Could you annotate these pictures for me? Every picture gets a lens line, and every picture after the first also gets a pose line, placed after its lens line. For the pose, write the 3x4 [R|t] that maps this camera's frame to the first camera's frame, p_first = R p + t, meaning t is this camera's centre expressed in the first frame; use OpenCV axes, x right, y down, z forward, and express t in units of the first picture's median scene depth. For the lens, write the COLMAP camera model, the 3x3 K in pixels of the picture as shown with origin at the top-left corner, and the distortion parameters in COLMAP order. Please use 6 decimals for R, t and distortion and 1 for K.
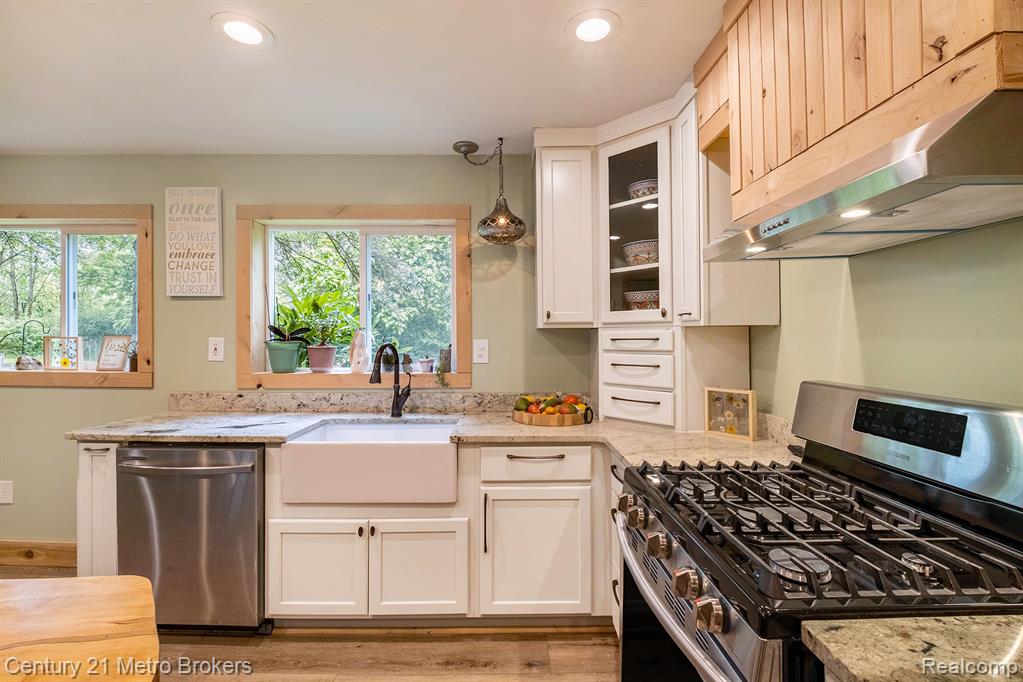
lens RADIAL K [[436.5, 0, 507.1], [0, 436.5, 338.8], [0, 0, 1]] dist [-0.028806, -0.000528]
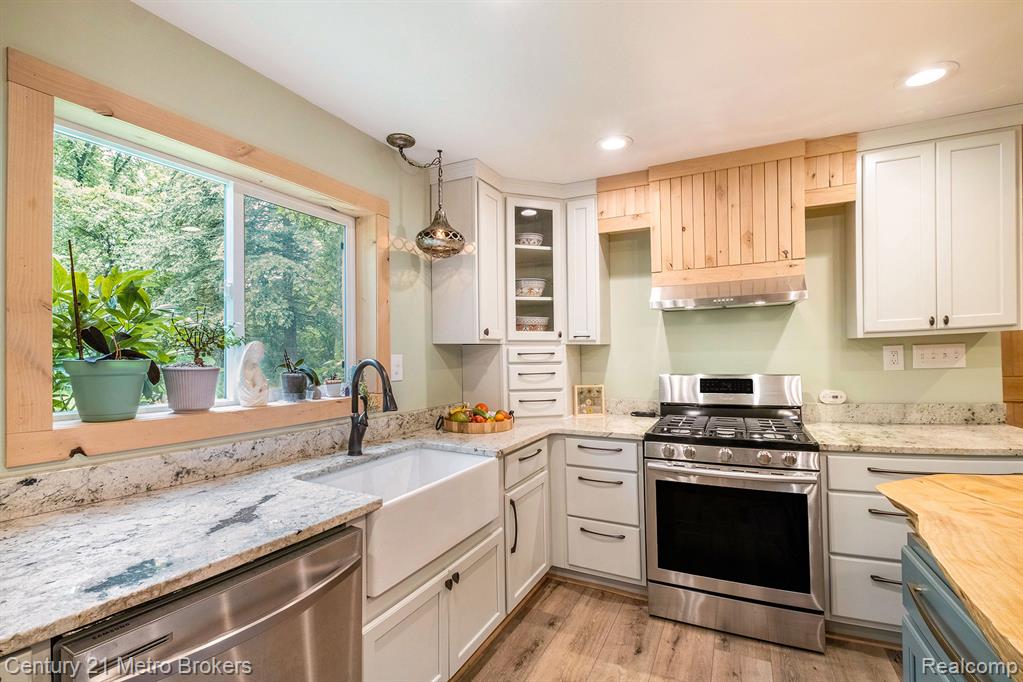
lens RADIAL K [[436.5, 0, 532.7], [0, 436.5, 353.0], [0, 0, 1]] dist [-0.028806, -0.000528]
pose [[0.460802, 0.002075, 0.887500, -0.825674], [0.007995, 0.999947, -0.006489, 0.007501], [-0.887467, 0.010086, 0.460761, 0.382541]]
